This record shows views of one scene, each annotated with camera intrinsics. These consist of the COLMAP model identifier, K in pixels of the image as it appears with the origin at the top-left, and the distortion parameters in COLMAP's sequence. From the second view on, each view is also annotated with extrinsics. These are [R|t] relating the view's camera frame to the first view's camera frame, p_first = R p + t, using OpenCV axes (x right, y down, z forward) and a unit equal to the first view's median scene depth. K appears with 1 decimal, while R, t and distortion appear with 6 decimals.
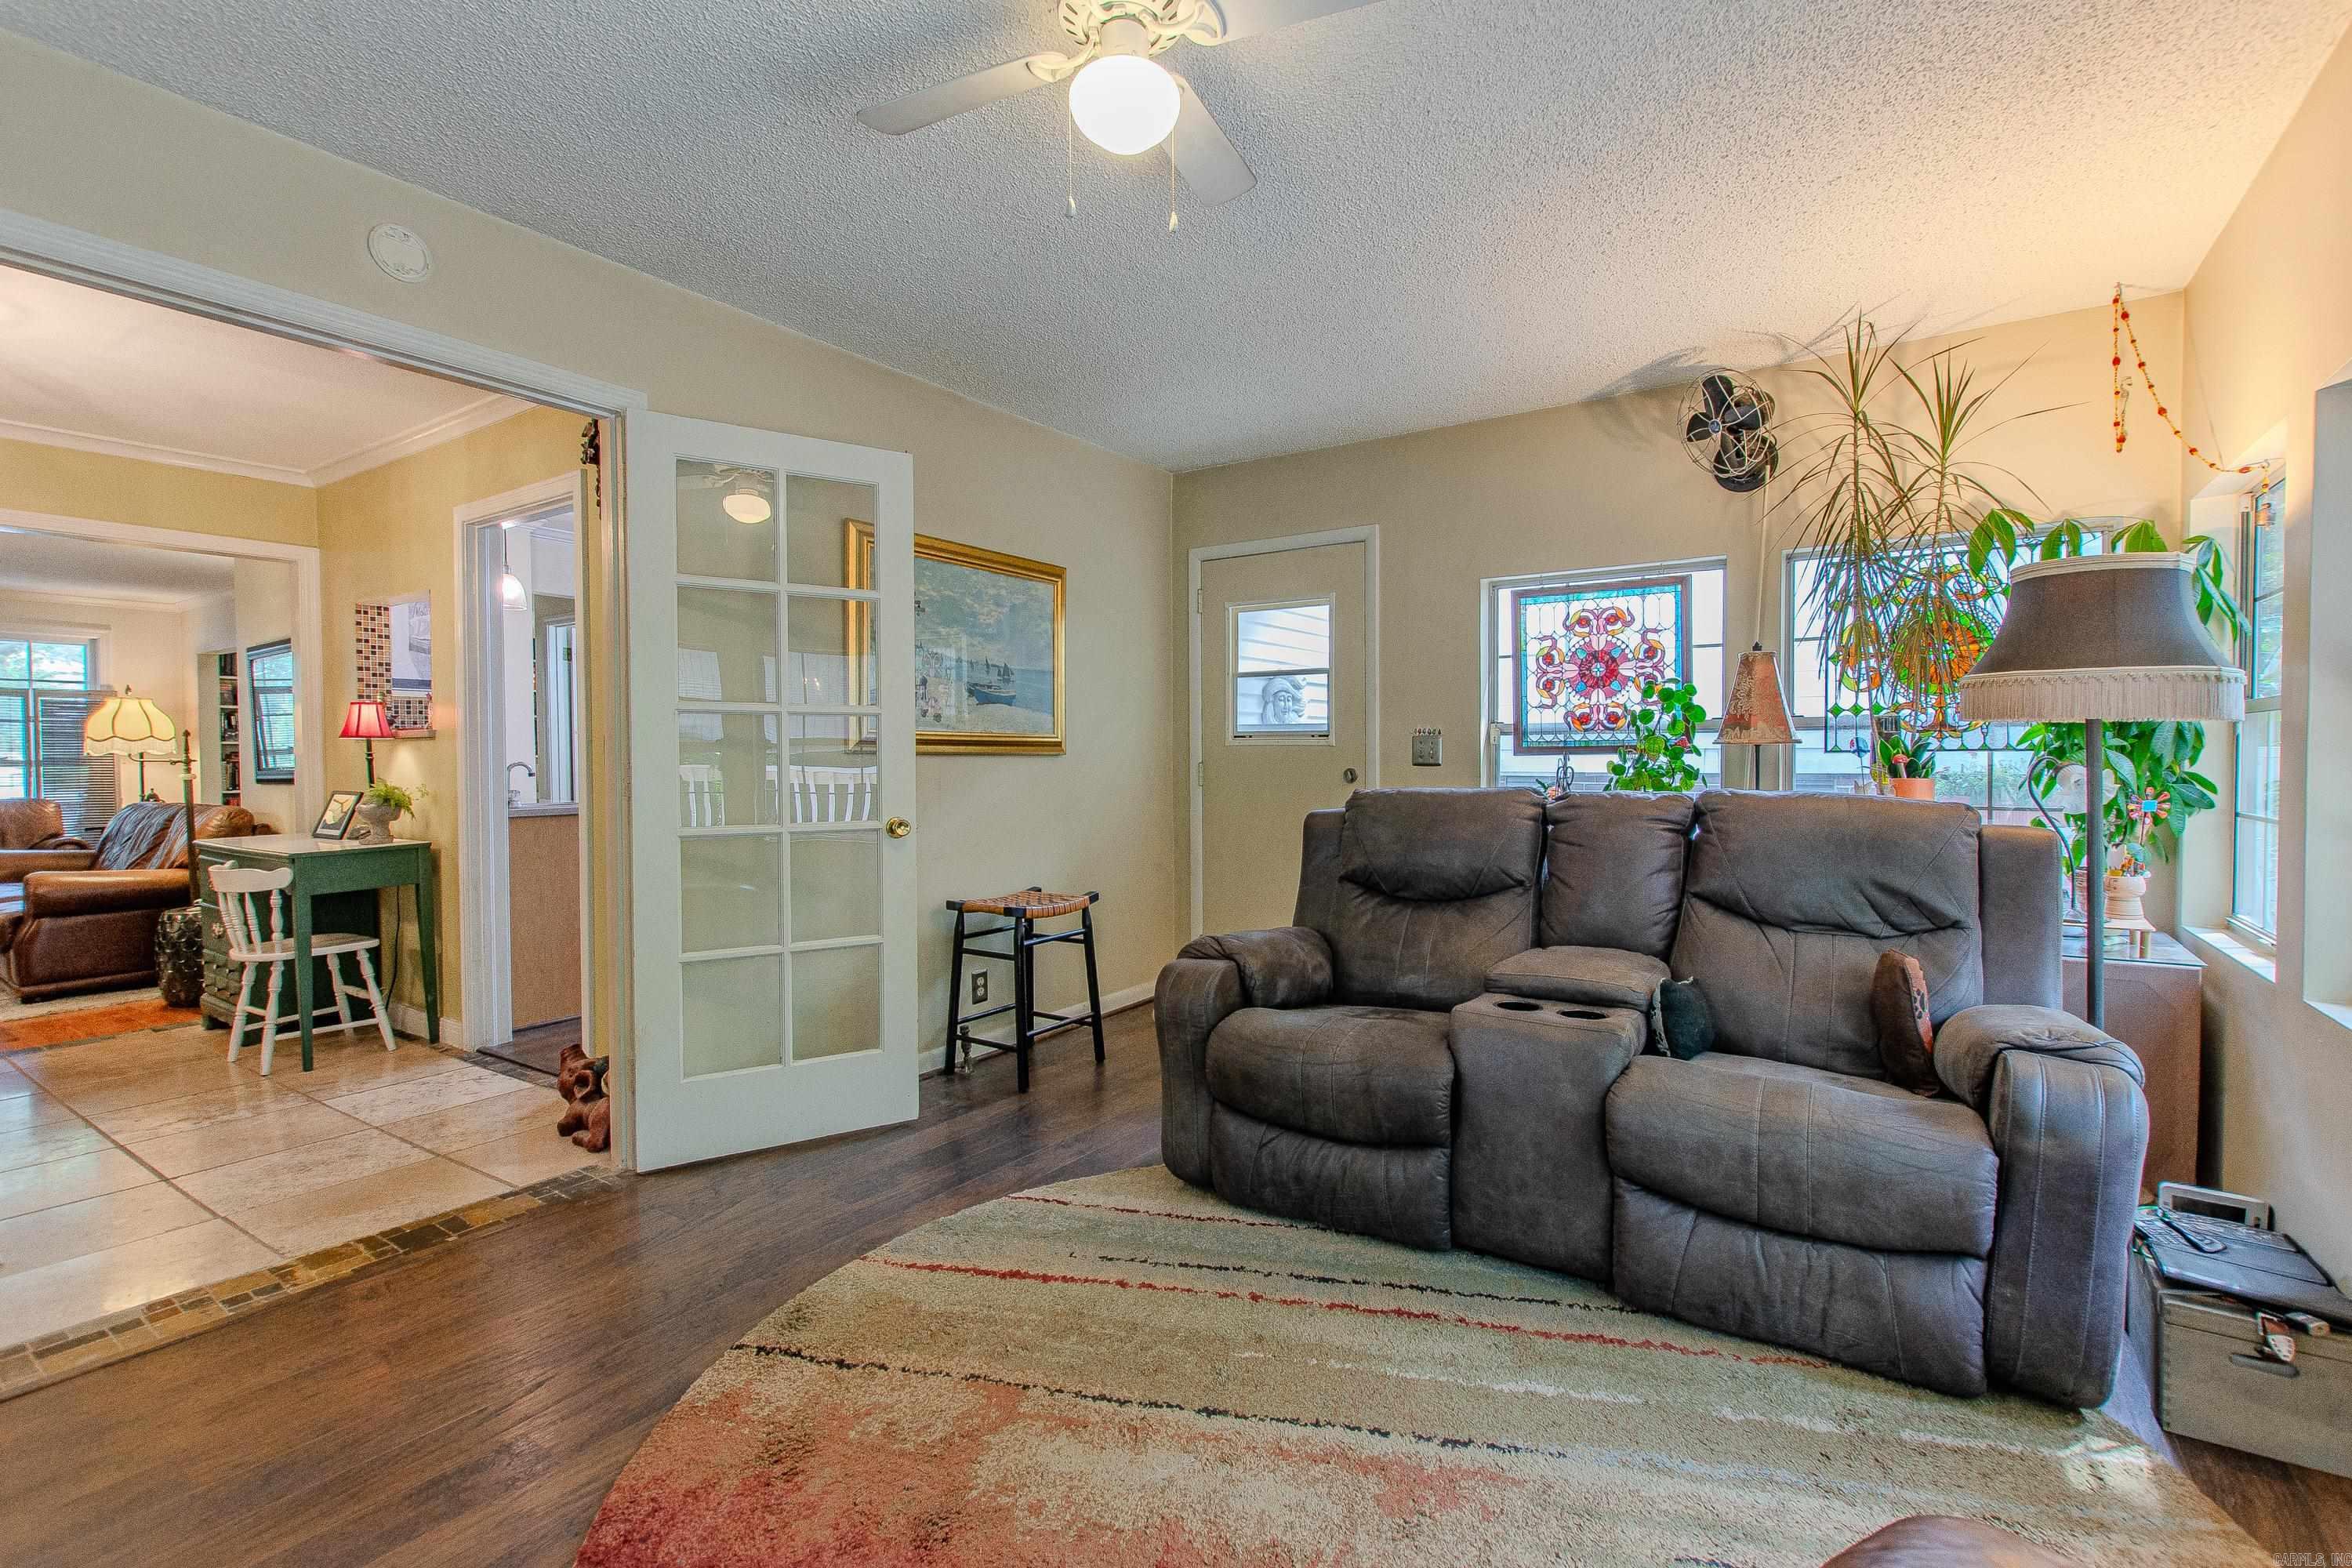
lens RADIAL K [[1145.4, 0, 1176.0], [0, 1145.4, 784.0], [0, 0, 1]] dist [-0.003505, -0.001508]
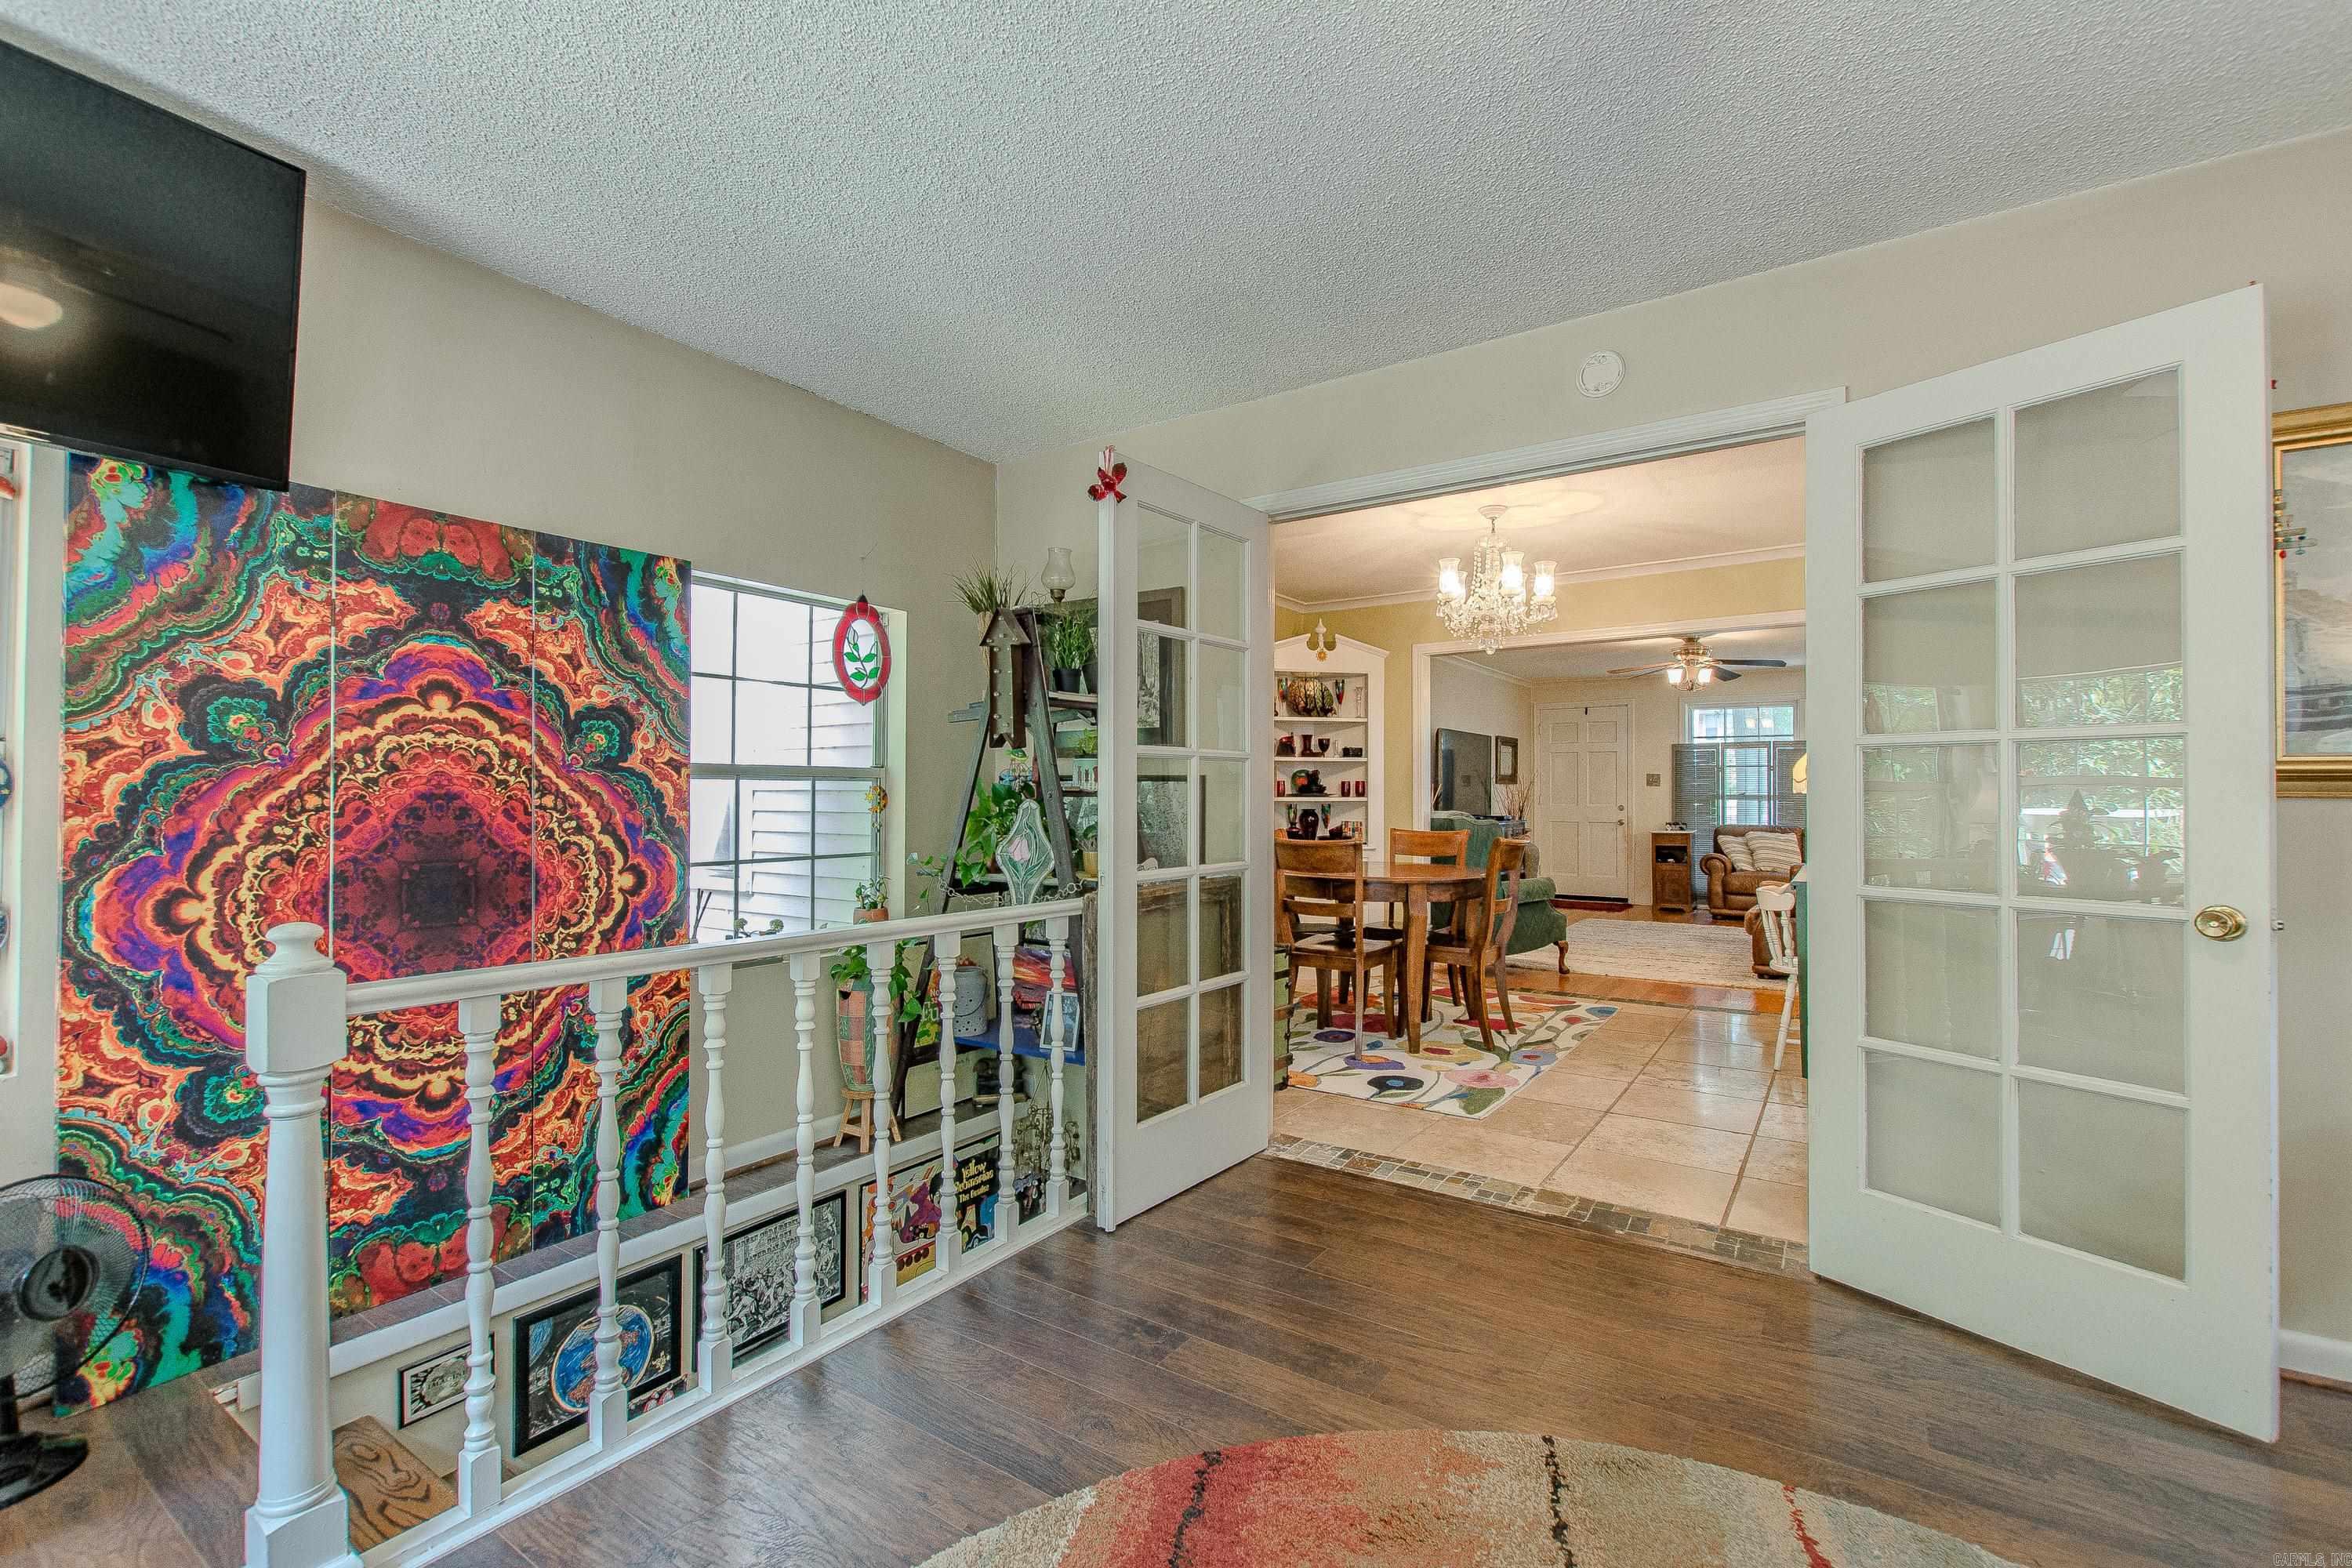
lens RADIAL K [[1023.9, 0, 1176.0], [0, 1023.9, 784.0], [0, 0, 1]] dist [-0.000483, -0.000197]
pose [[-0.043332, -0.006858, -0.999037, 0.343329], [-0.023831, 0.999699, -0.005829, -0.019891], [0.998776, 0.023555, -0.043482, 0.535456]]
